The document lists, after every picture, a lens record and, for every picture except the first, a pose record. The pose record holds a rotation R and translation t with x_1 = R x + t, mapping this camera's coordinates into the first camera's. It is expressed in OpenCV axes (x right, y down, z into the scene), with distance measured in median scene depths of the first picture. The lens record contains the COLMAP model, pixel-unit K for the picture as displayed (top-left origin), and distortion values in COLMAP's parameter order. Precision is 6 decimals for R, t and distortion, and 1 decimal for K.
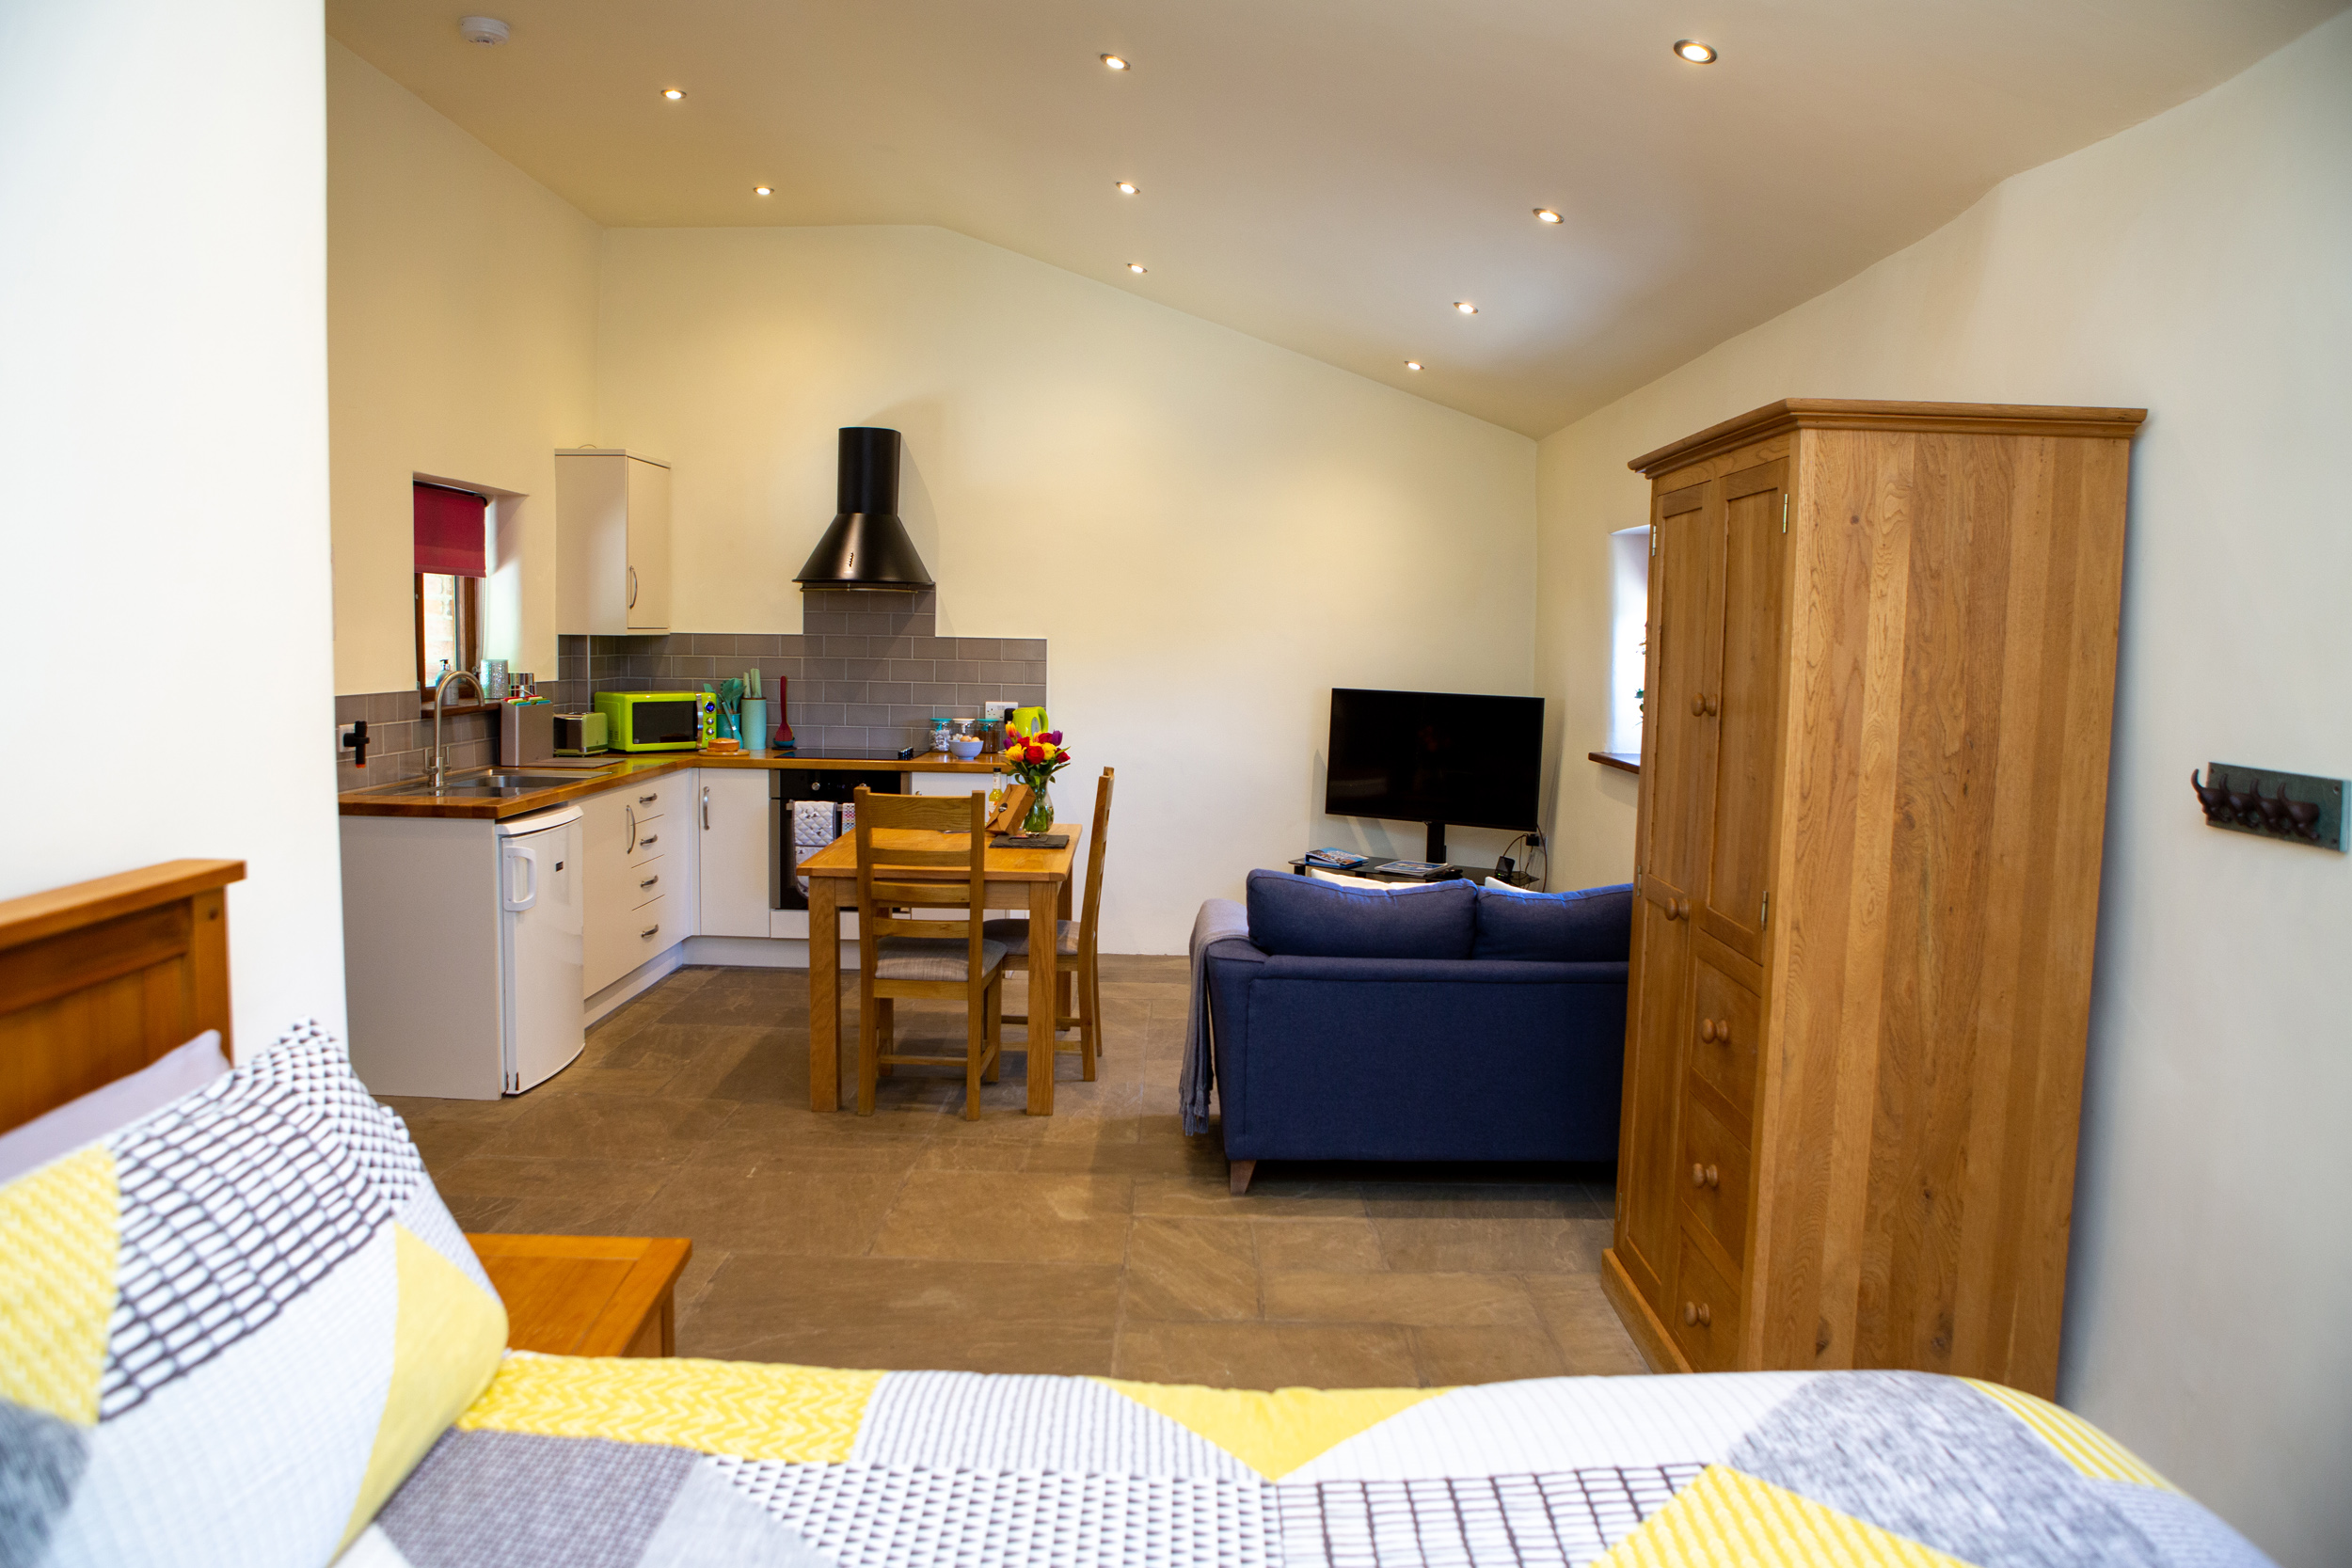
lens RADIAL K [[1628.5, 0, 1176.0], [0, 1628.5, 784.0], [0, 0, 1]] dist [-0.040797, 0.005368]
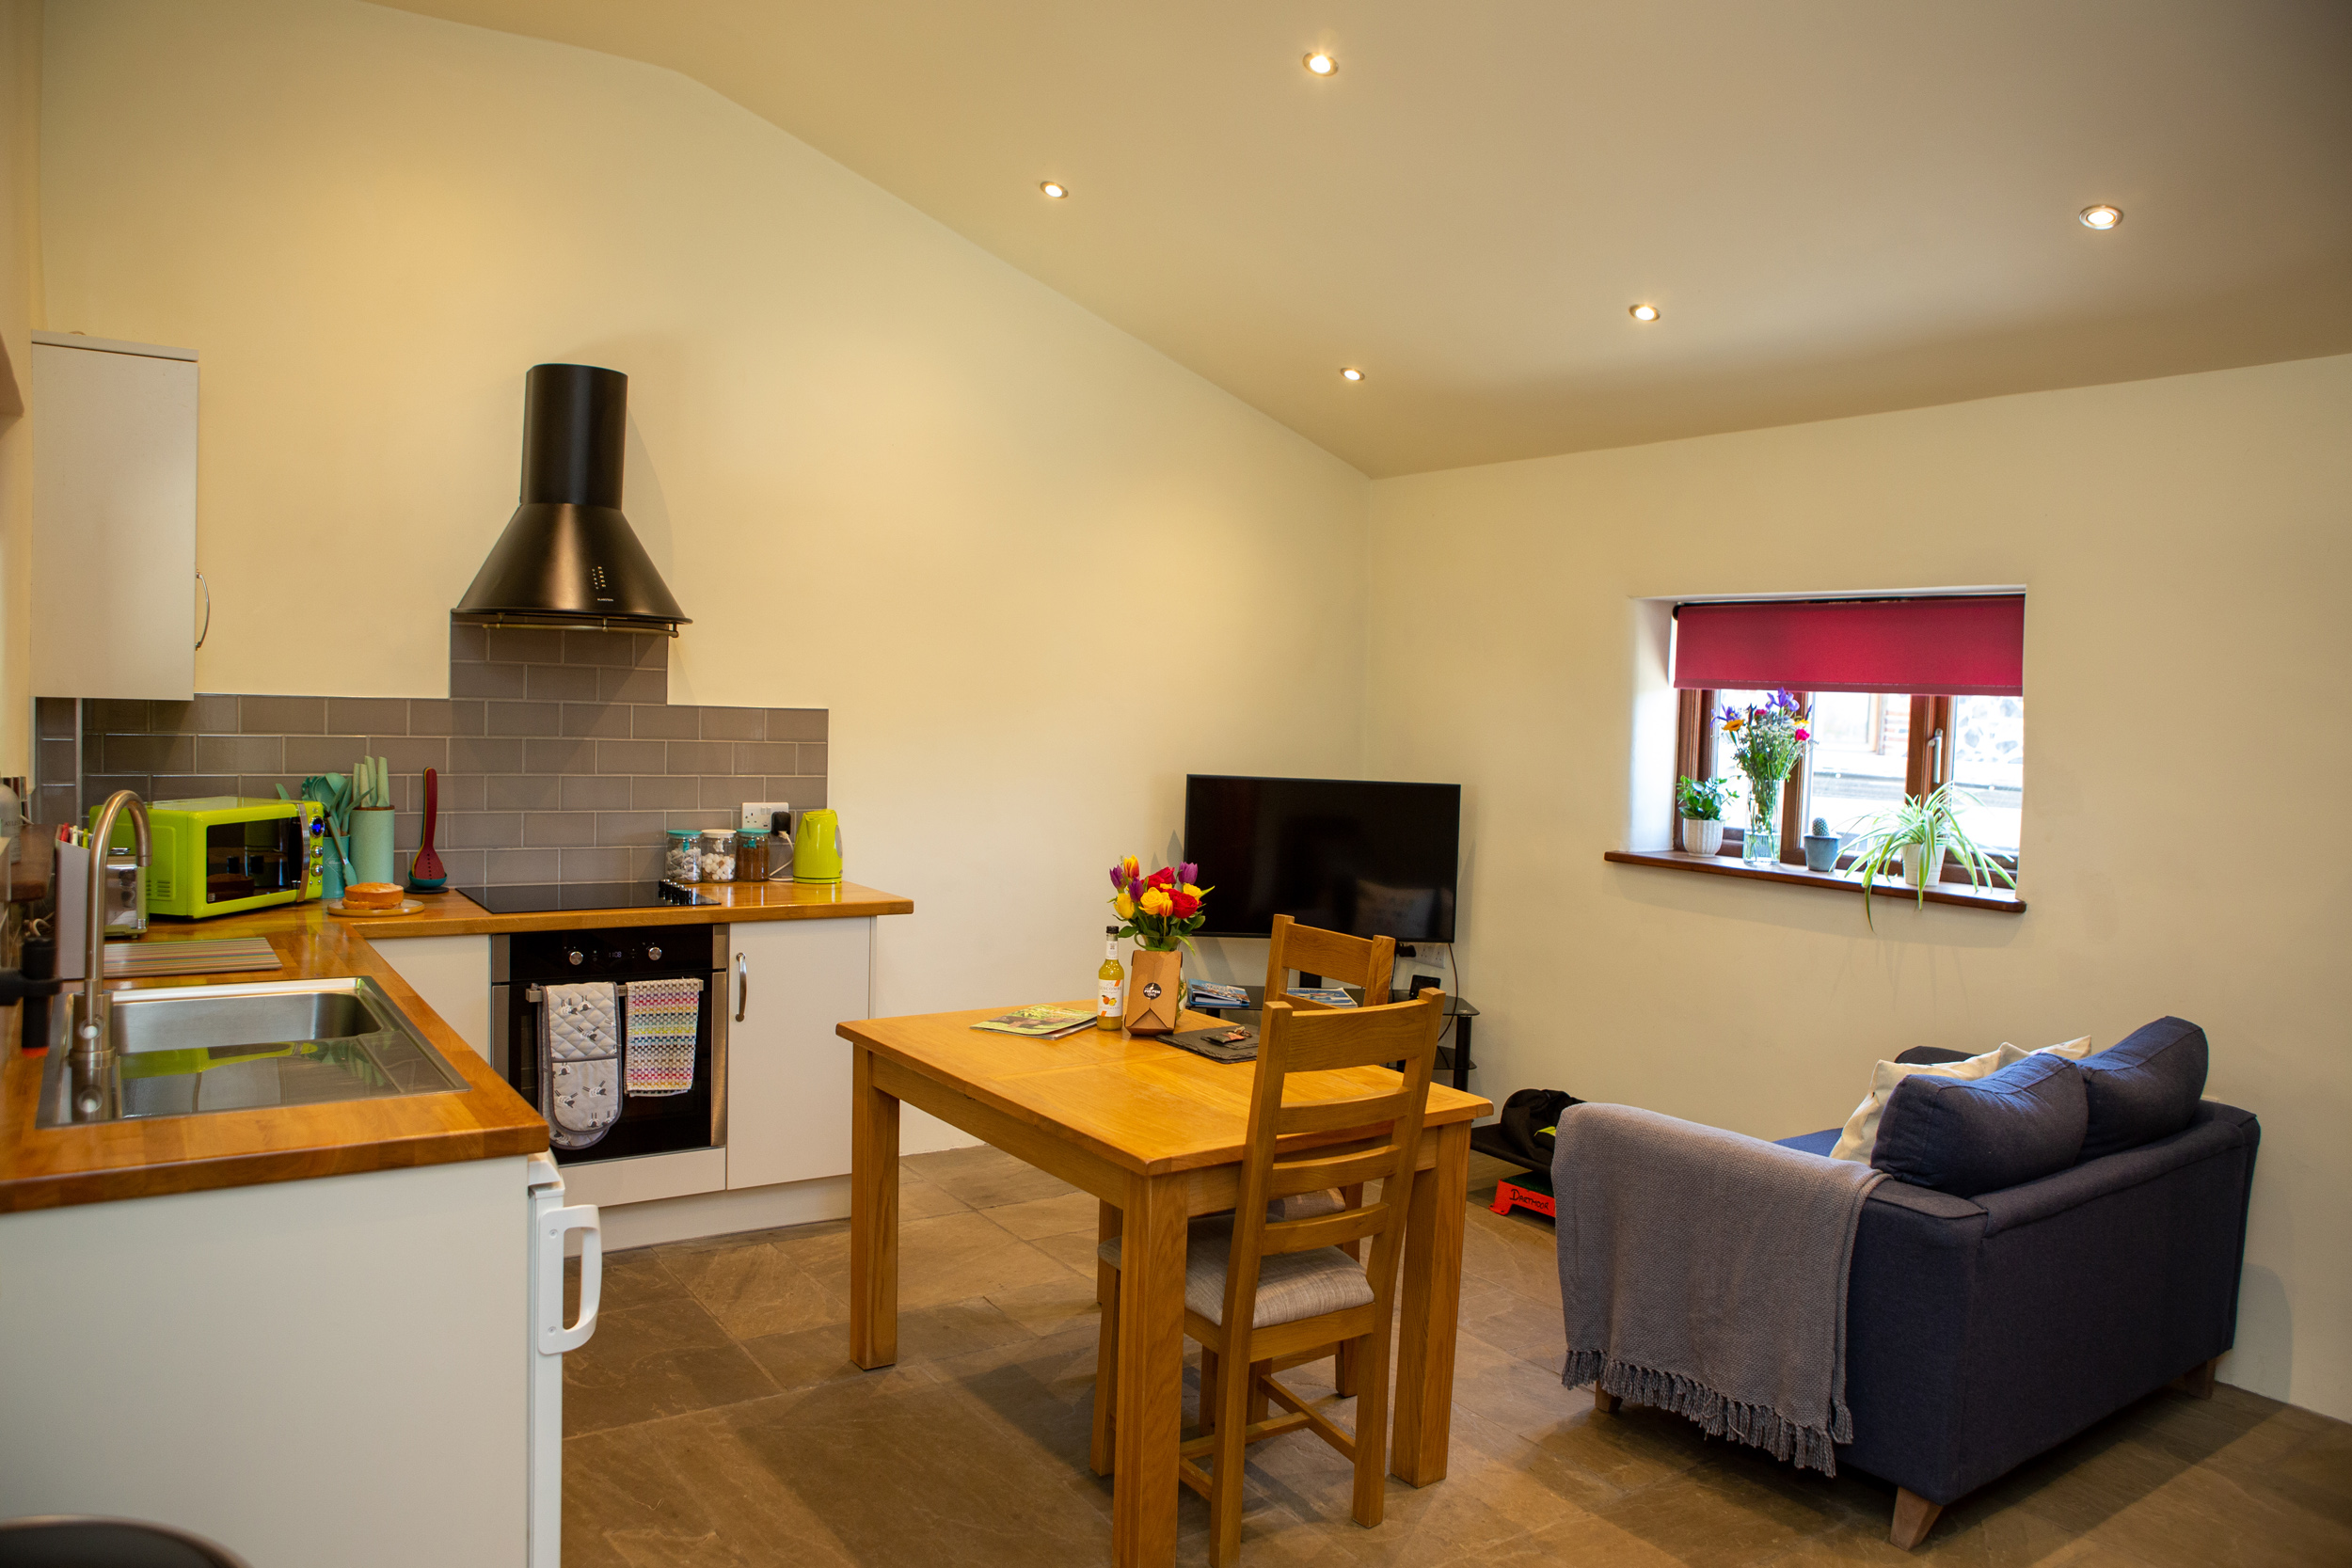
lens RADIAL K [[1628.5, 0, 1176.0], [0, 1628.5, 784.0], [0, 0, 1]] dist [-0.040797, 0.005368]
pose [[0.819609, -0.019714, 0.572584, -0.358637], [0.034648, 0.999284, -0.015190, -0.043034], [-0.571874, 0.032289, 0.819706, 0.367849]]
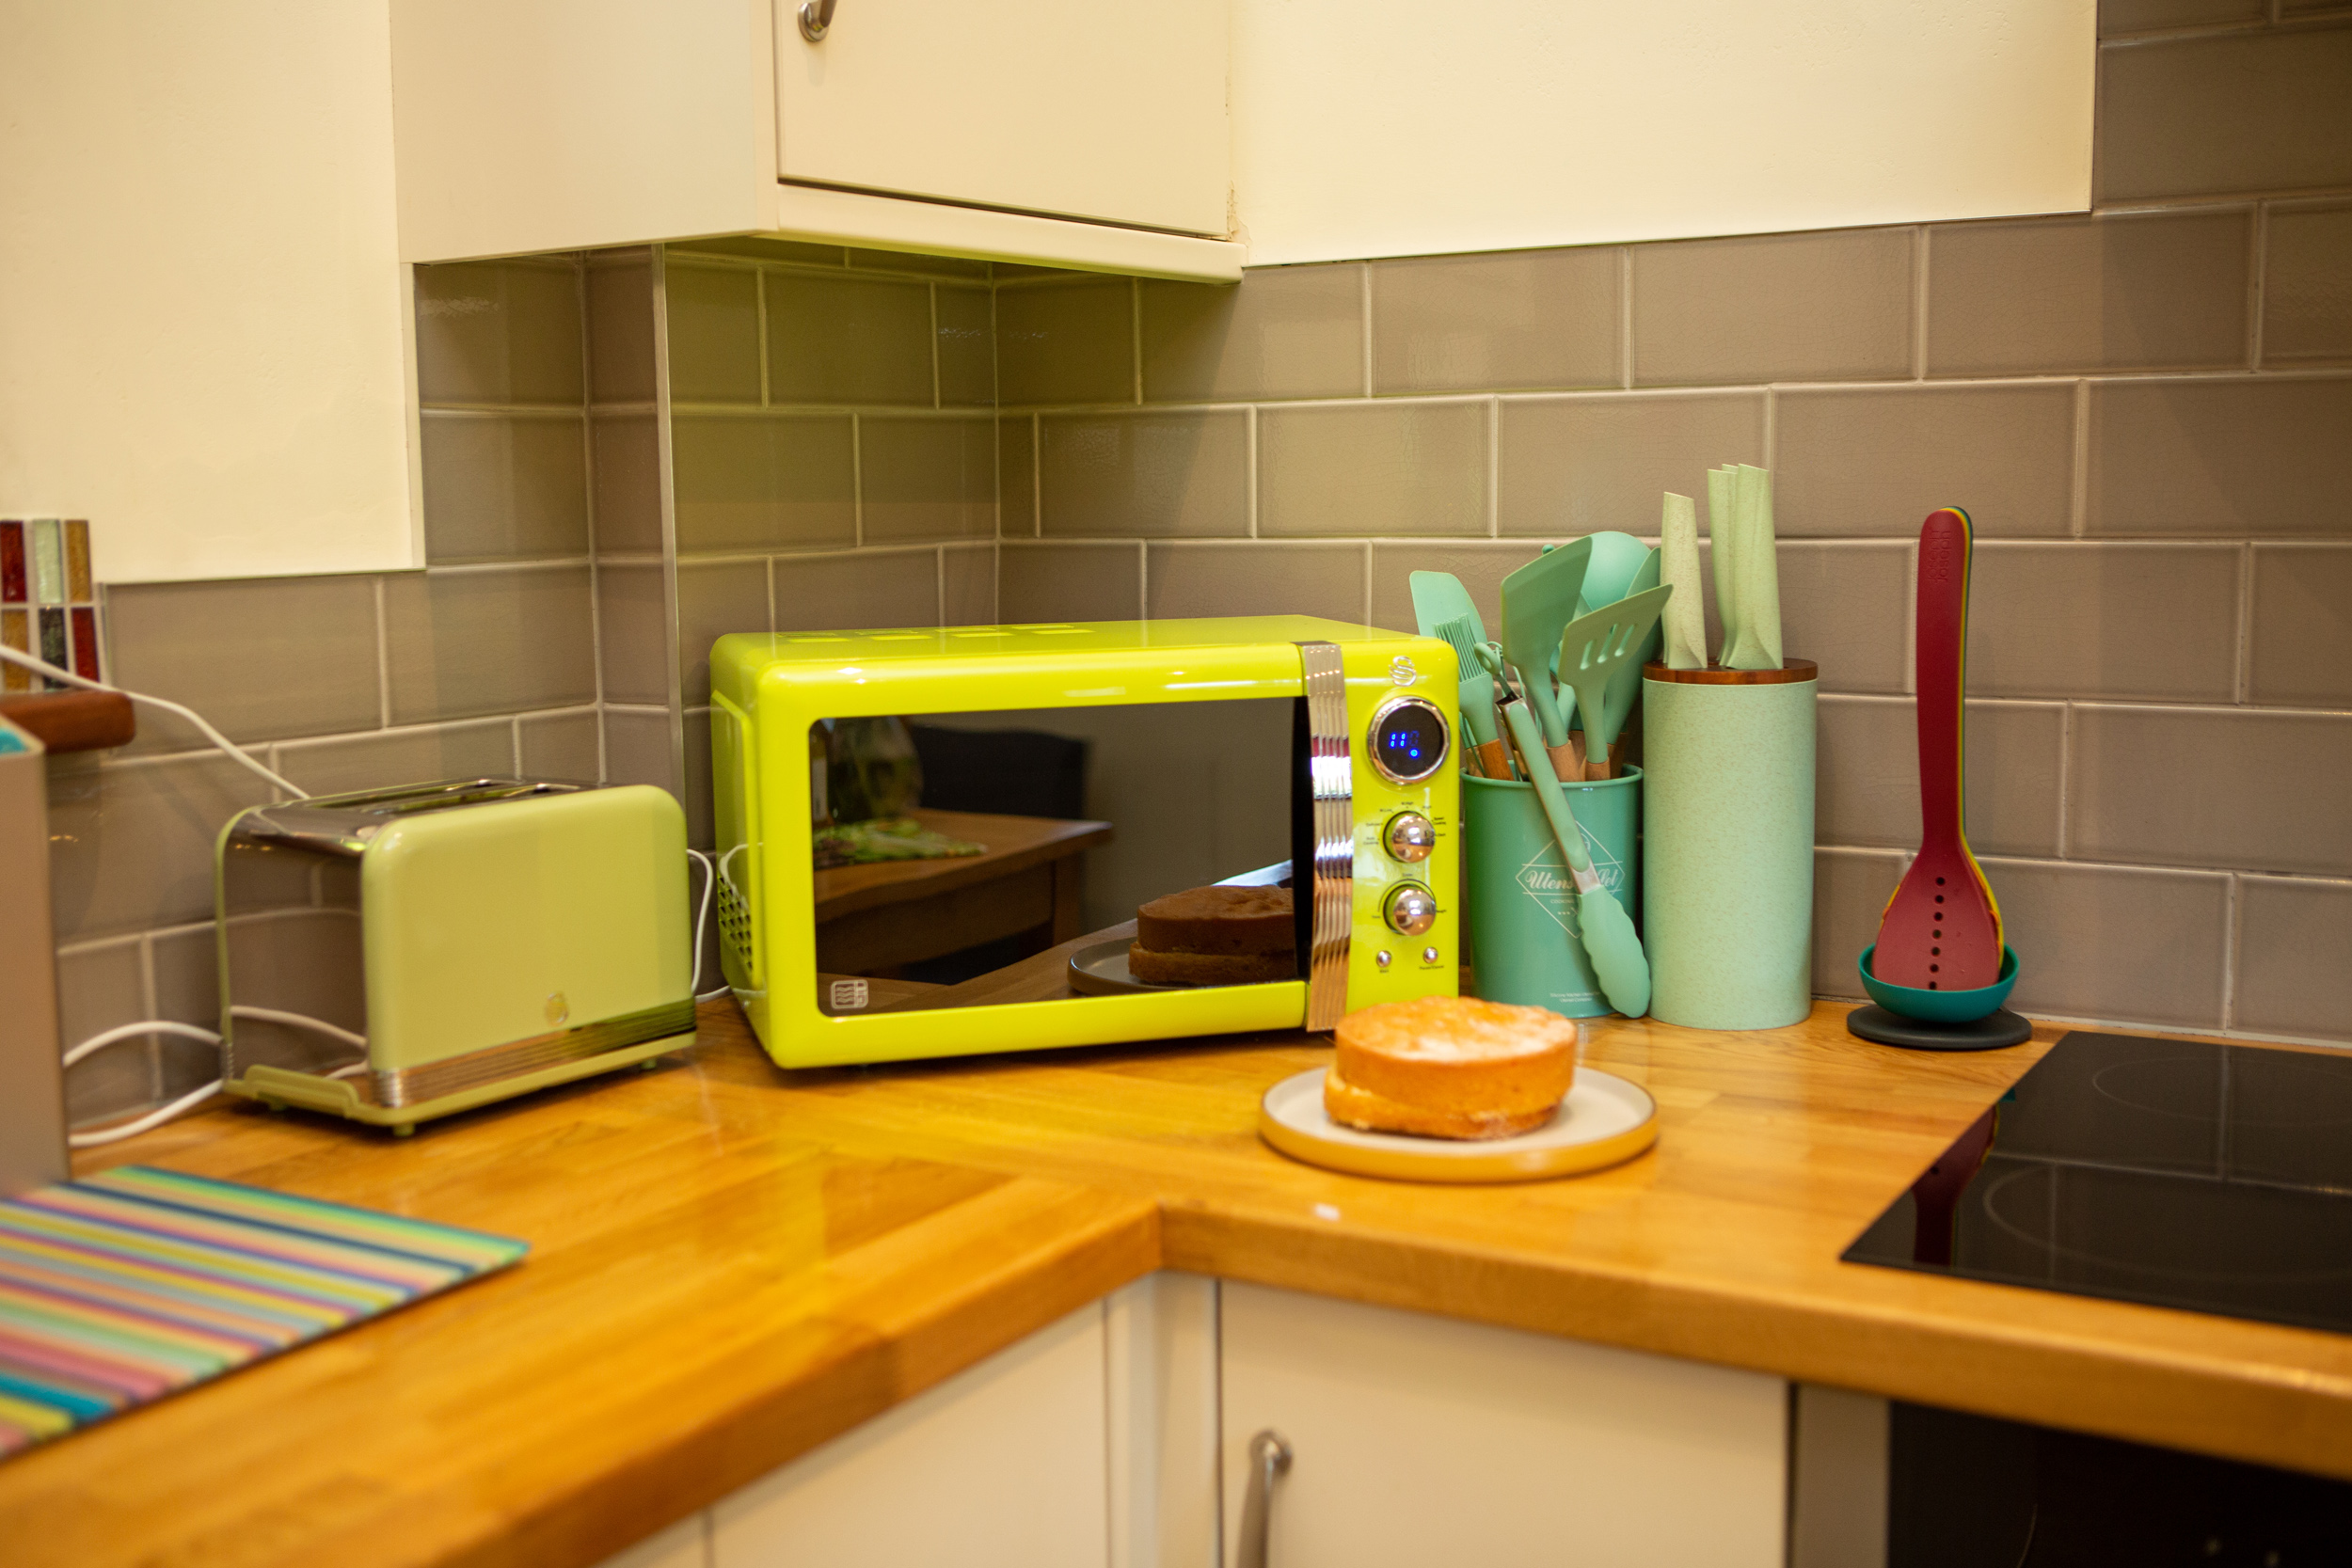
lens RADIAL K [[2555.8, 0, 1176.0], [0, 2555.8, 784.0], [0, 0, 1]] dist [-0.005402, -0.002238]
pose [[0.852641, 0.031152, -0.521568, -0.186711], [-0.017930, 0.999378, 0.030380, -0.049518], [0.522190, -0.016551, 0.852669, 0.795692]]
